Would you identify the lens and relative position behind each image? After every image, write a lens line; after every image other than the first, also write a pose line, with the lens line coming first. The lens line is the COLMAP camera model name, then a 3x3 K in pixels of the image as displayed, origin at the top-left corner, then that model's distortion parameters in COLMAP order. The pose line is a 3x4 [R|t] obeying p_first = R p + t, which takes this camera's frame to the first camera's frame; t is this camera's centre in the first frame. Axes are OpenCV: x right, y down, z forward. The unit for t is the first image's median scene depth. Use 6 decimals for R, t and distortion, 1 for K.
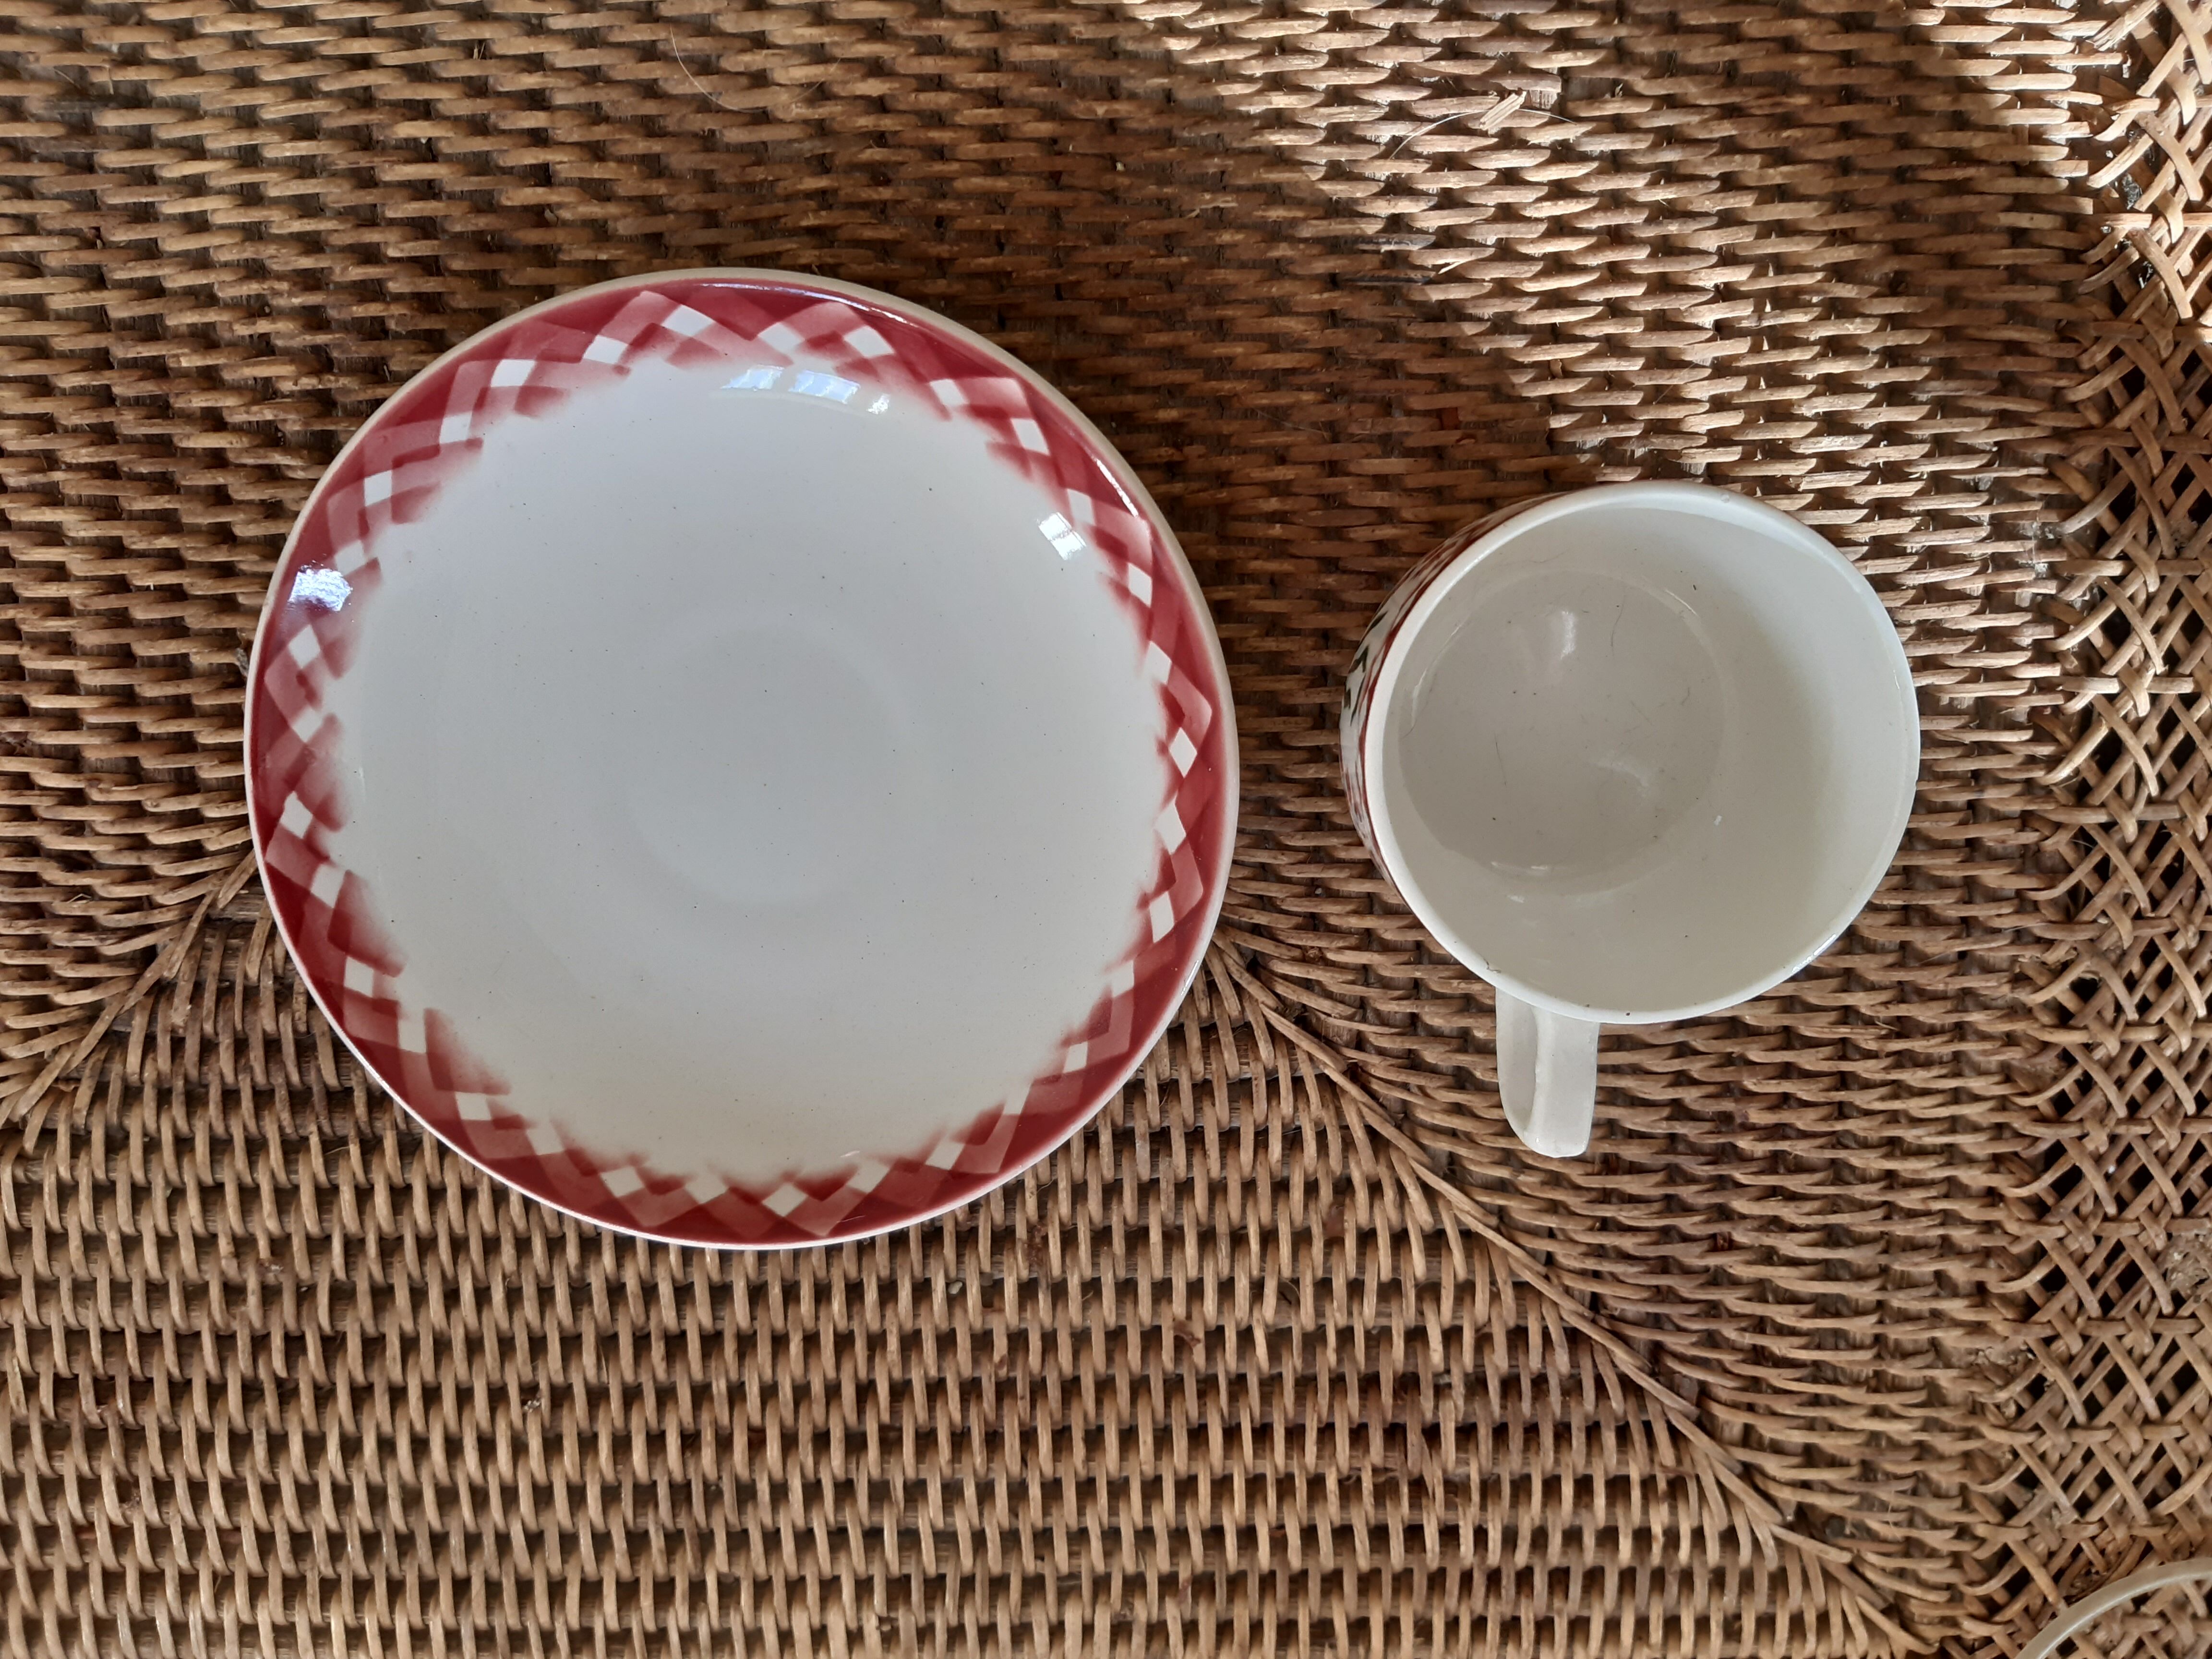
lens RADIAL K [[1662.9, 0, 1111.5], [0, 1662.9, 934.8], [0, 0, 1]] dist [0.008408, 0.004404]
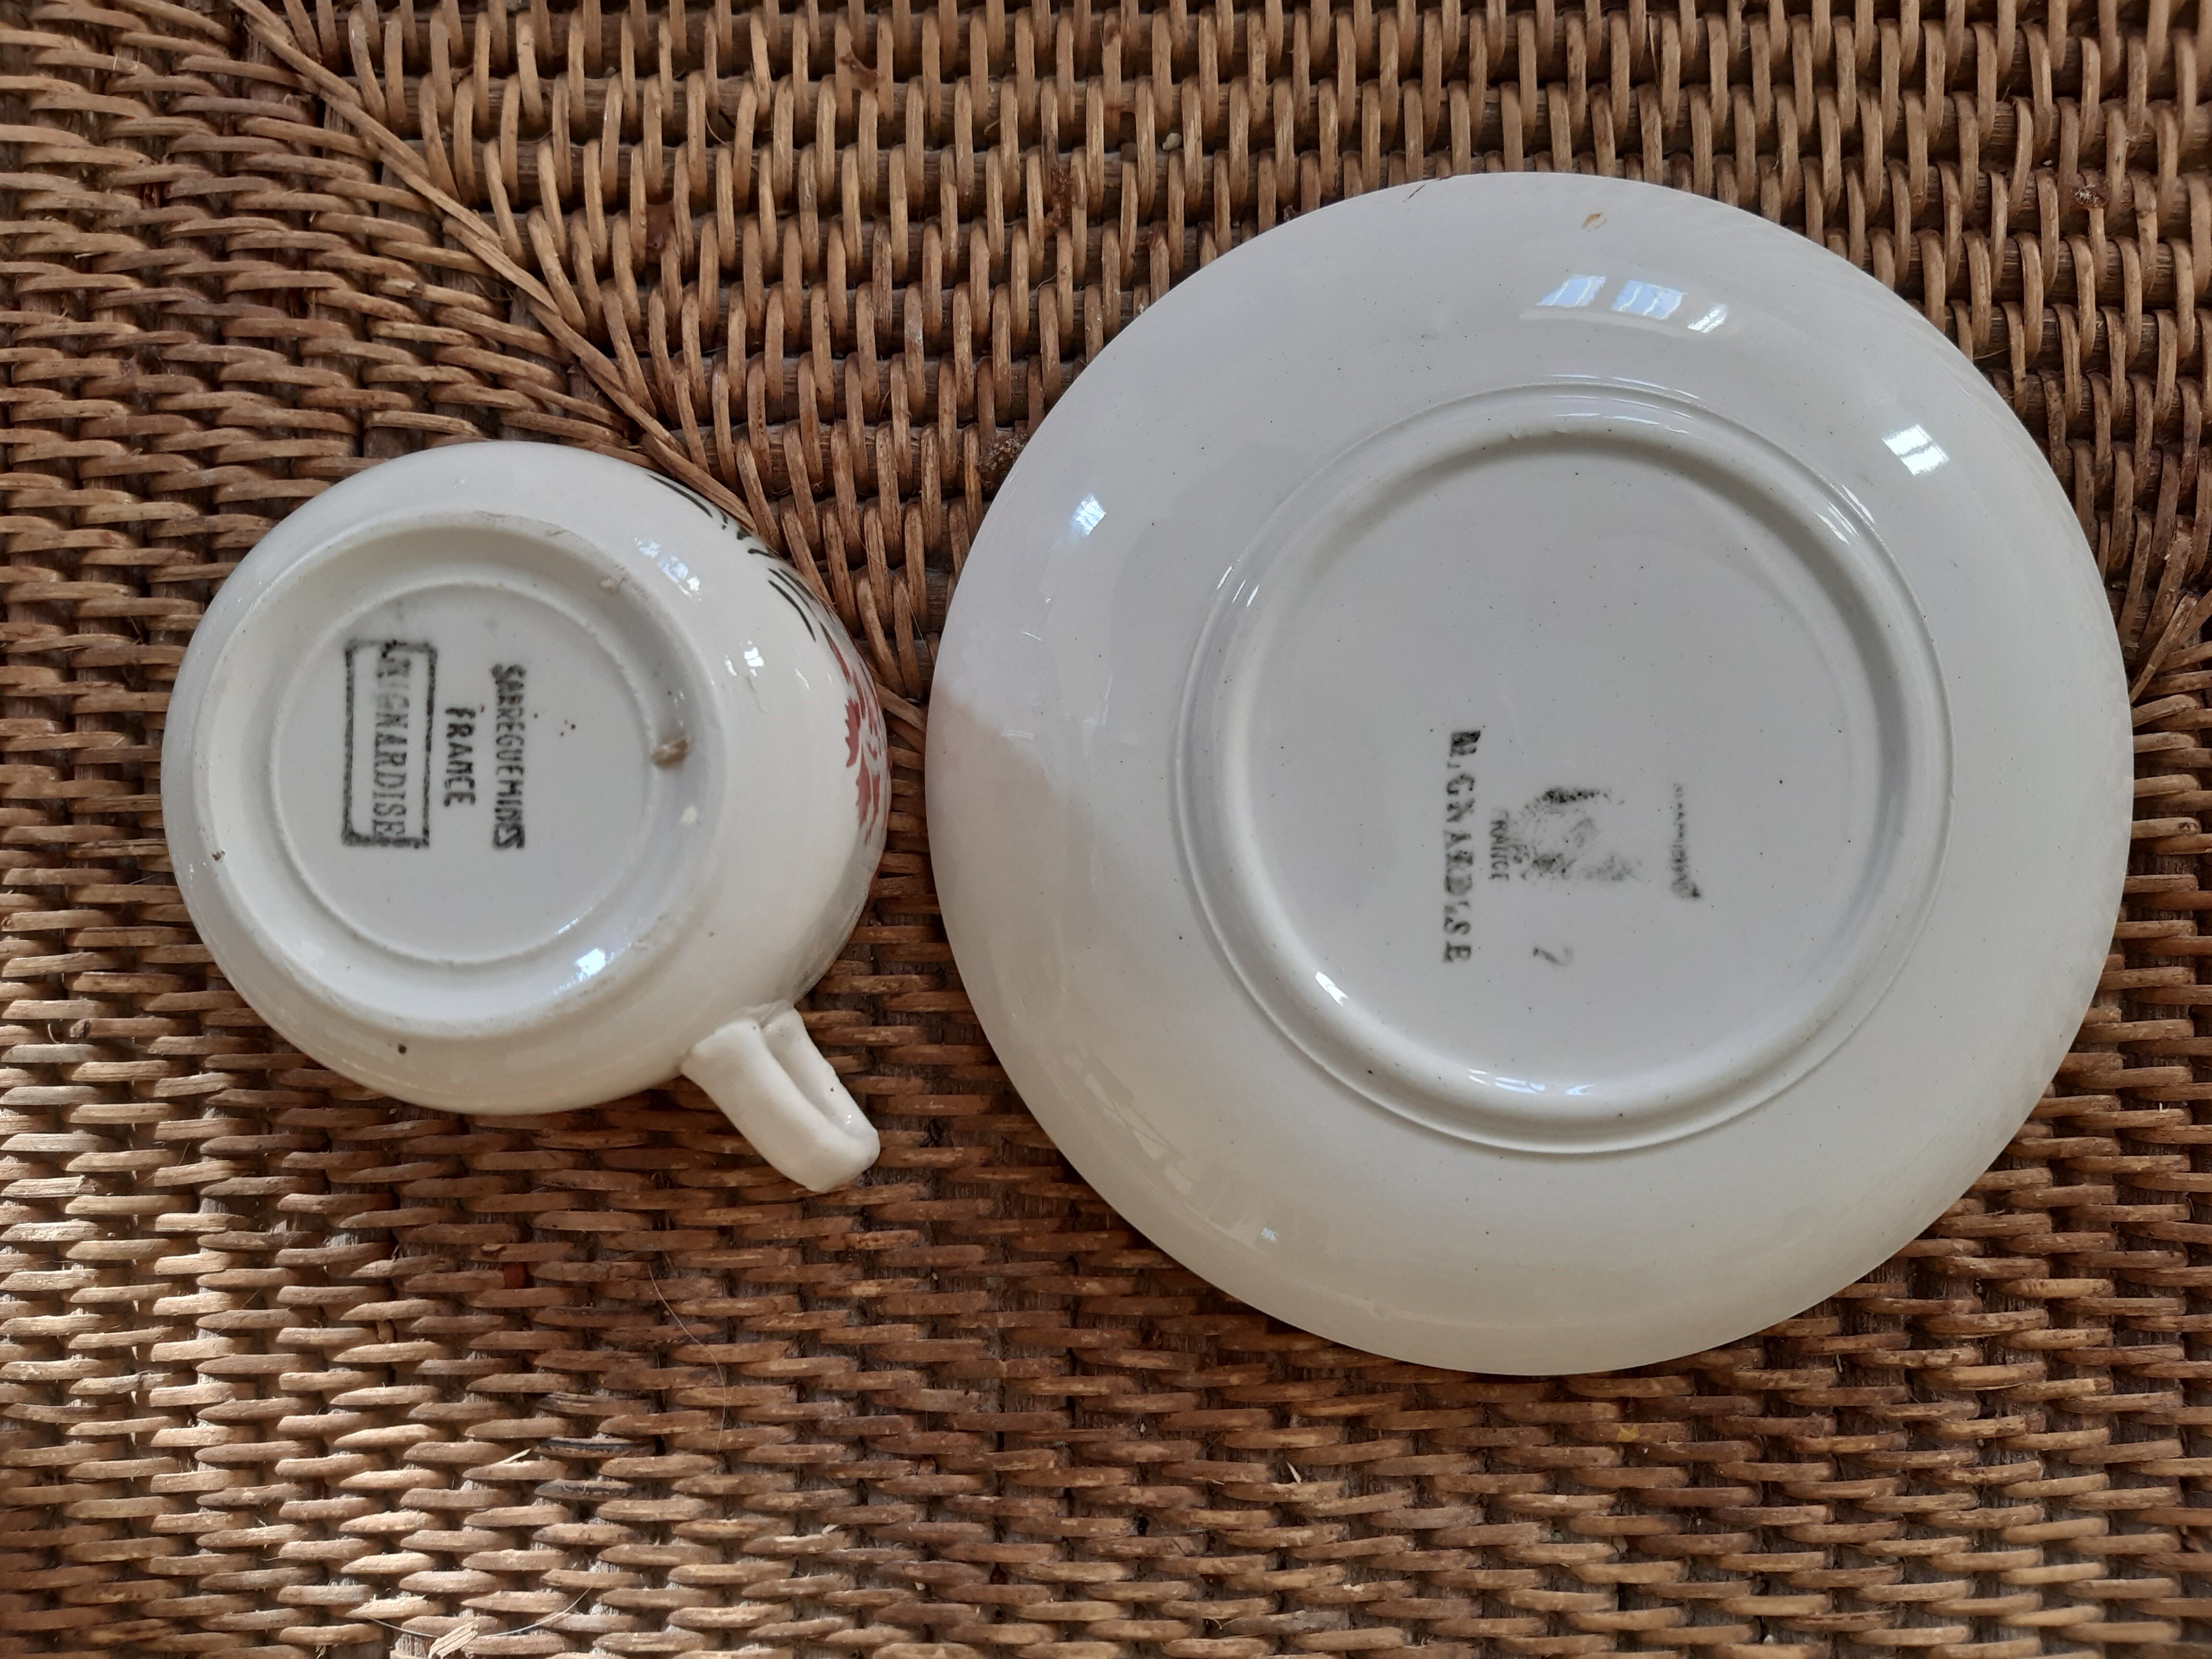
lens RADIAL K [[1679.5, 0, 1106.0], [0, 1679.5, 829.5], [0, 0, 1]] dist [0.003007, -0.002827]
pose [[-0.997574, -0.032200, -0.061723, -0.026097], [0.035998, -0.997461, -0.061441, -0.040892], [-0.059588, -0.063514, 0.996200, 0.215060]]
